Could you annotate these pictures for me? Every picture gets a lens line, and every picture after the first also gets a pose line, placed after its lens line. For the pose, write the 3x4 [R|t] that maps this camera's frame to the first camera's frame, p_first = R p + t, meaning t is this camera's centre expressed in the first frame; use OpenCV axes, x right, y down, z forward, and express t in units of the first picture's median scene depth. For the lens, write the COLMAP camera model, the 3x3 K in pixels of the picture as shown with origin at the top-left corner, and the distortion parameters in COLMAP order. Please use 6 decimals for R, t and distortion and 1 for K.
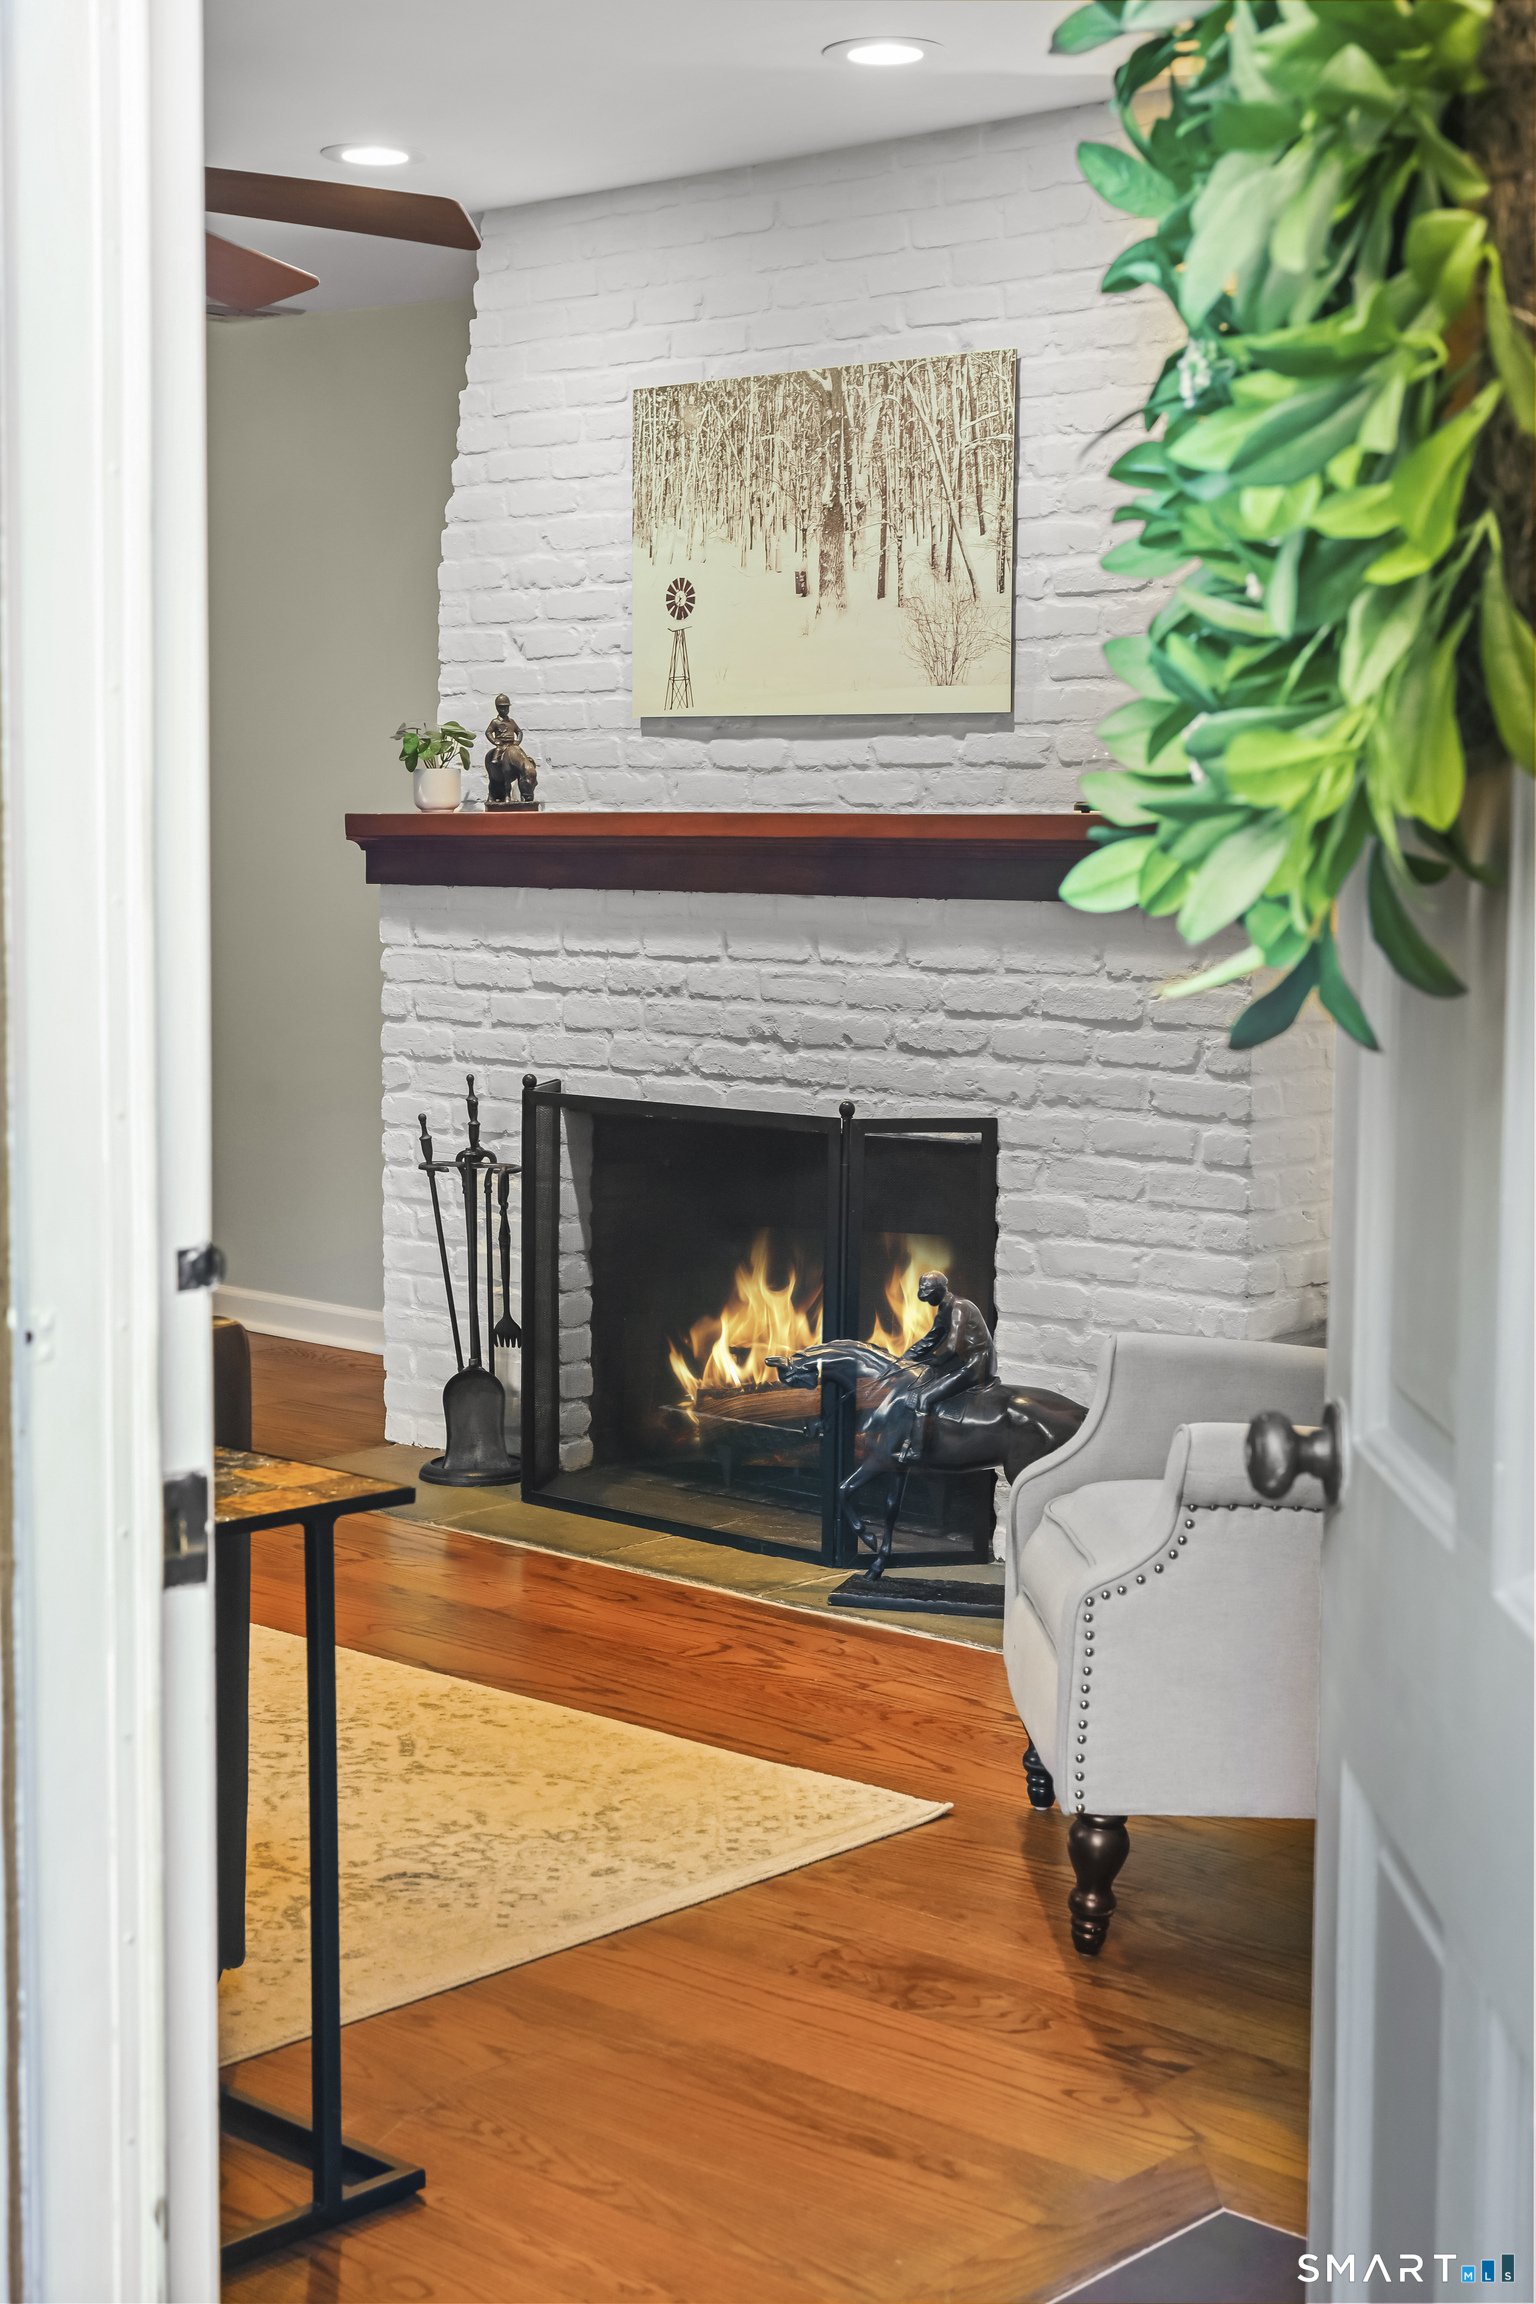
lens RADIAL K [[3341.3, 0, 767.0], [0, 3341.3, 1151.9], [0, 0, 1]] dist [-0.003646, 0.000000]
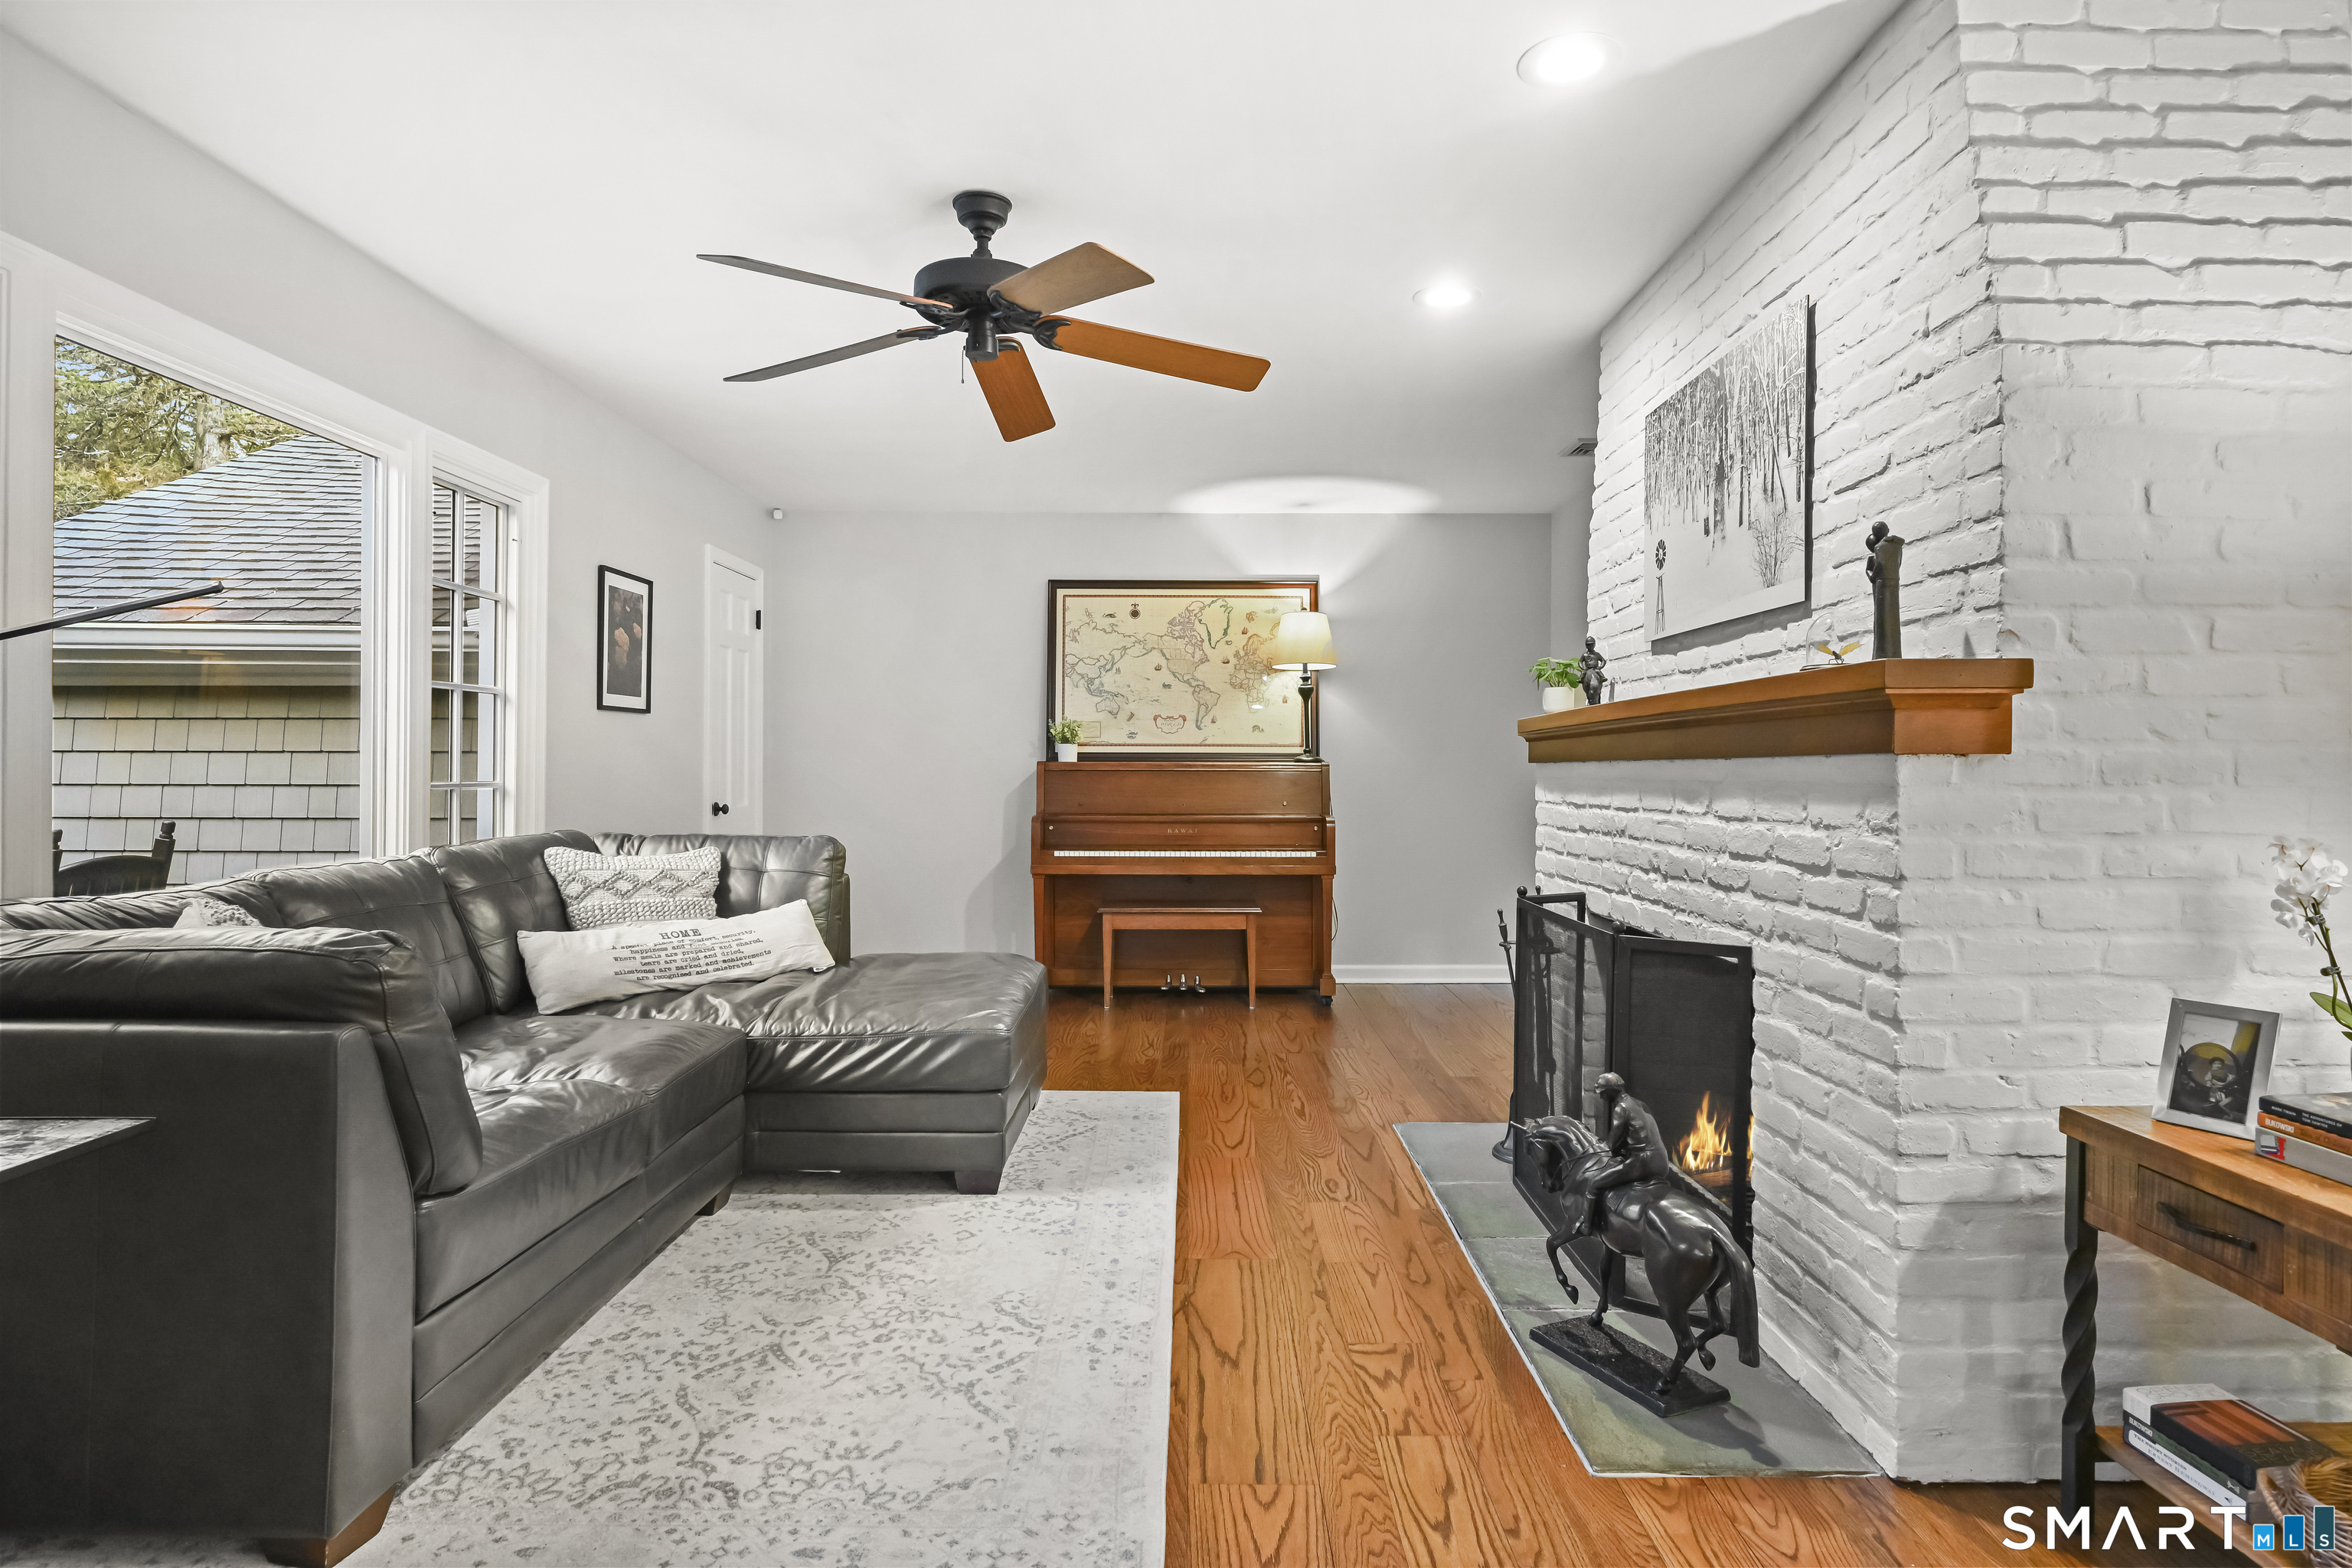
lens RADIAL K [[1290.5, 0, 1186.0], [0, 1290.5, 781.6], [0, 0, 1]] dist [-0.002125, 0.001280]
pose [[0.672757, 0.004873, -0.739847, 0.262396], [-0.076446, 0.995084, -0.062960, -0.023582], [0.735904, 0.098915, 0.669822, 0.545656]]
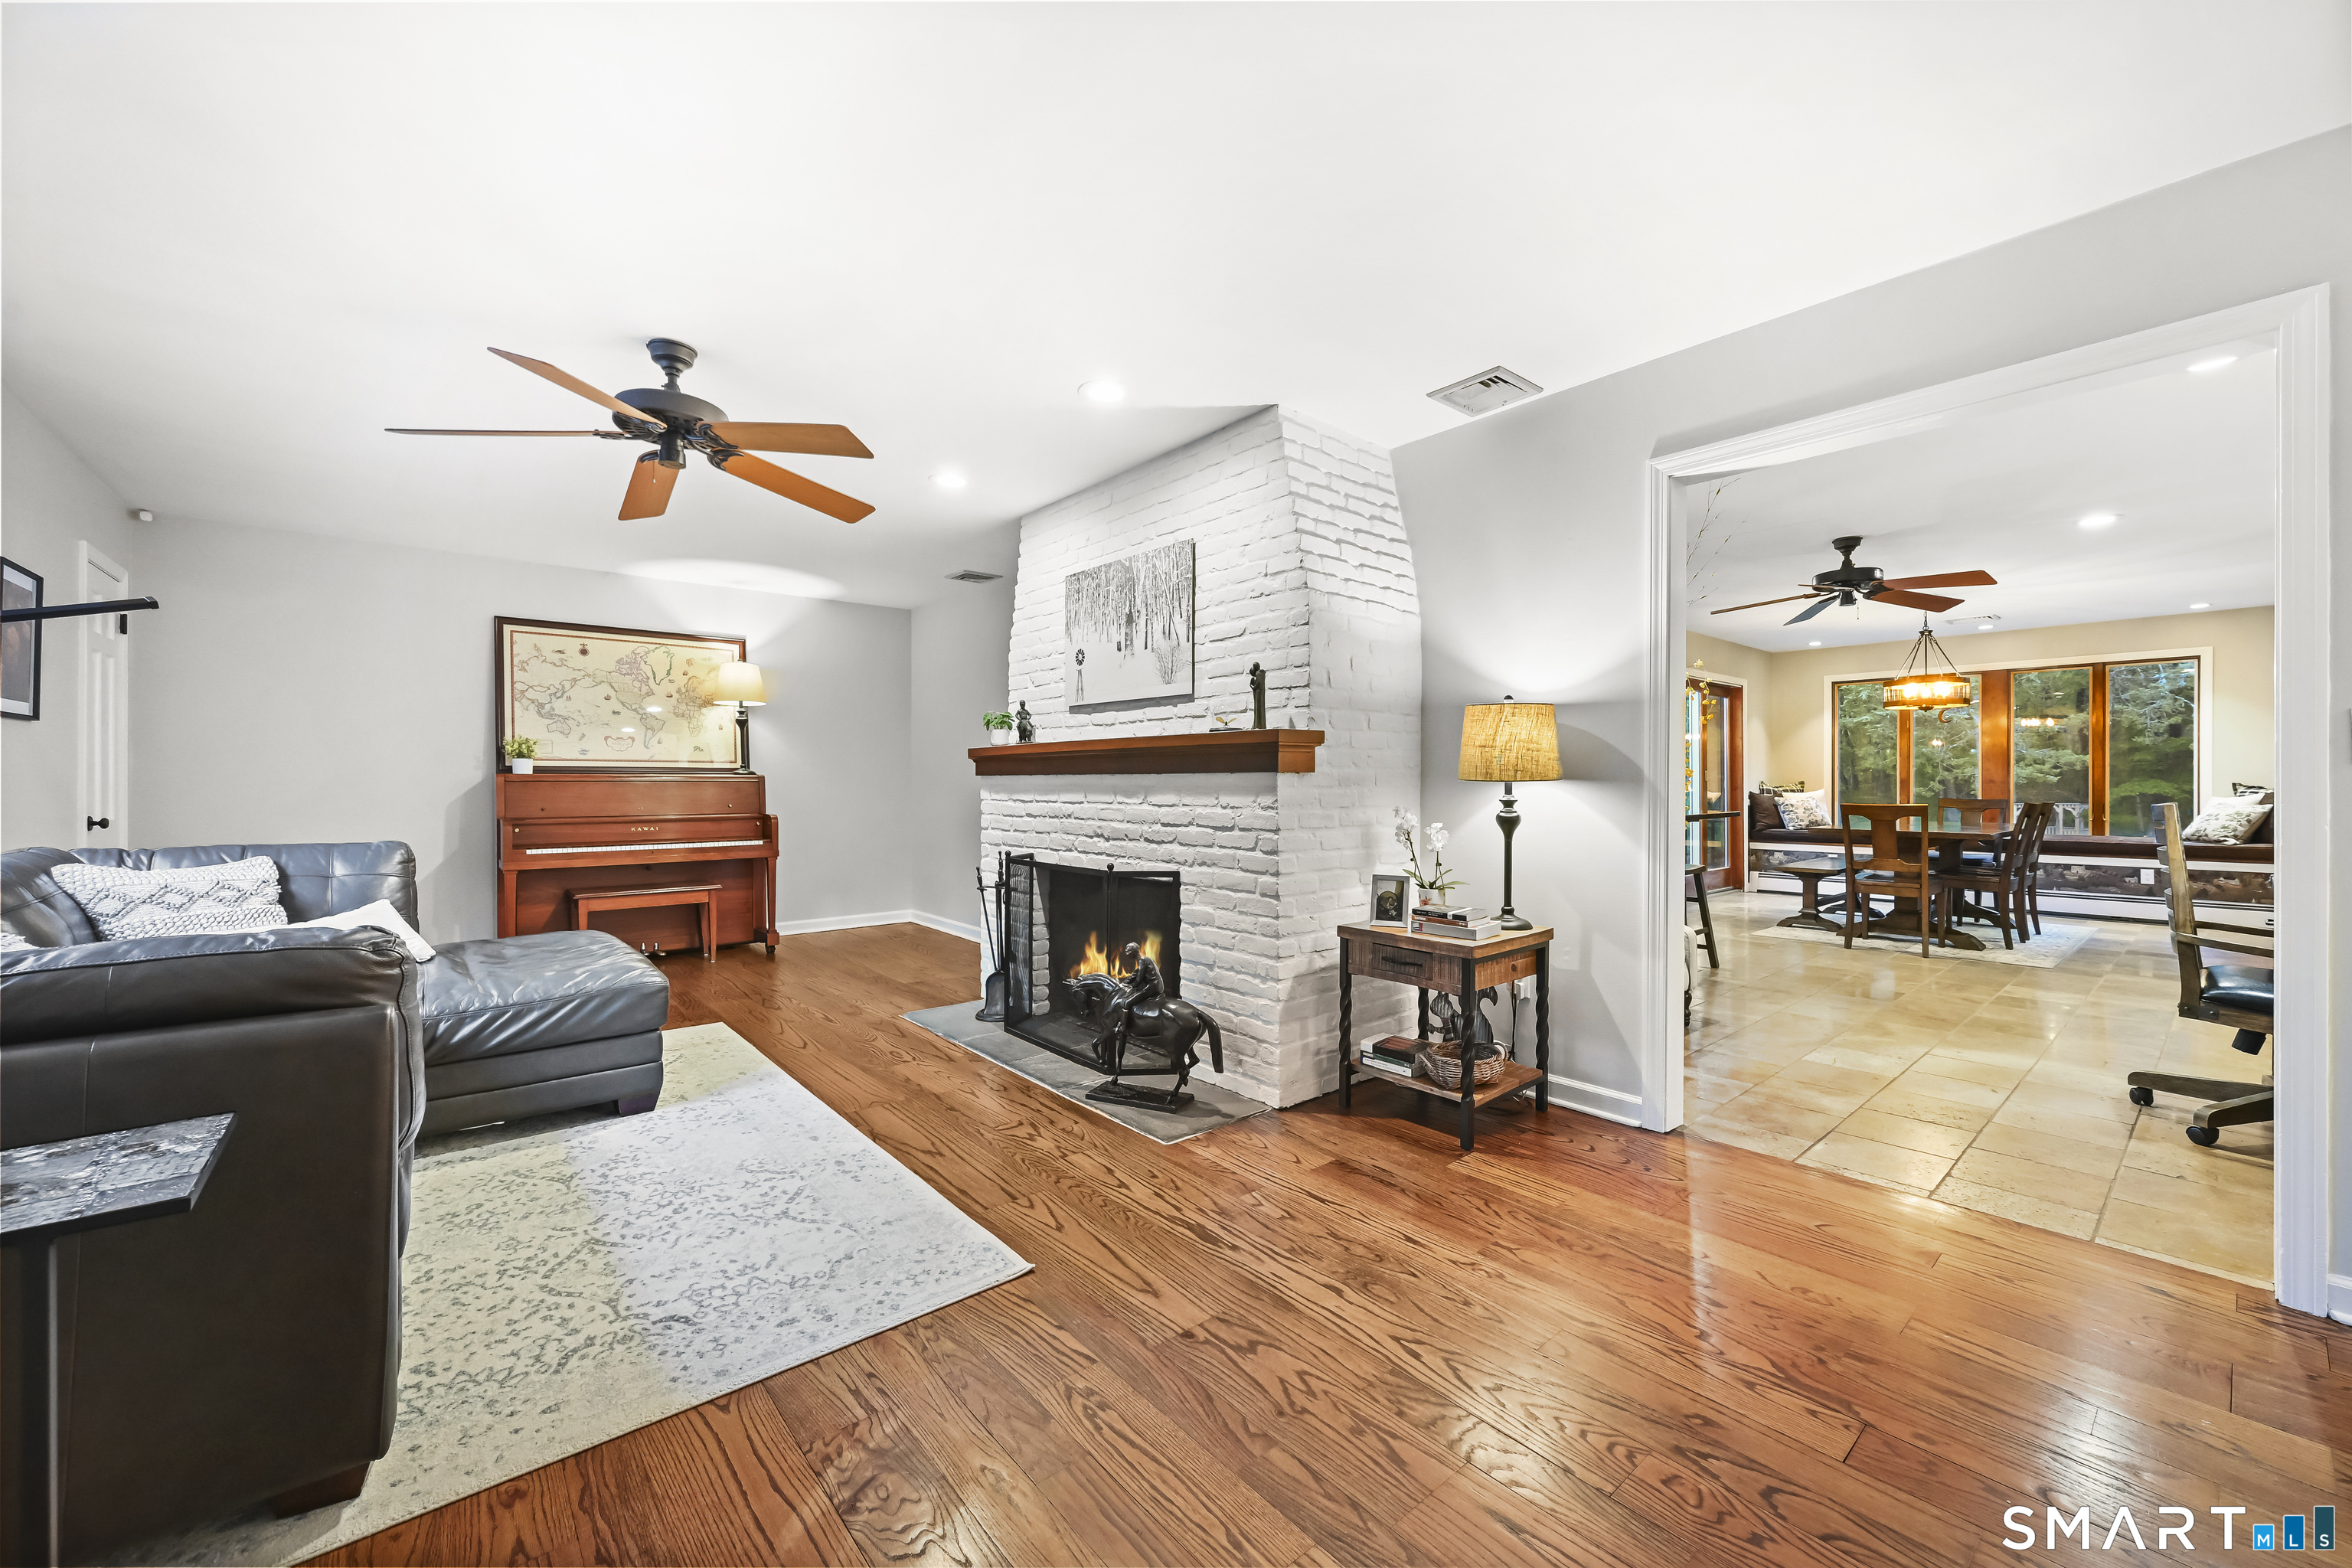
lens RADIAL K [[914.8, 0, 1184.4], [0, 914.8, 785.0], [0, 0, 1]] dist [-0.001228, 0.000222]
pose [[0.991786, -0.002870, -0.127876, 0.148192], [-0.009773, 0.995125, -0.098133, -0.007326], [0.127534, 0.098577, 0.986923, 0.386293]]
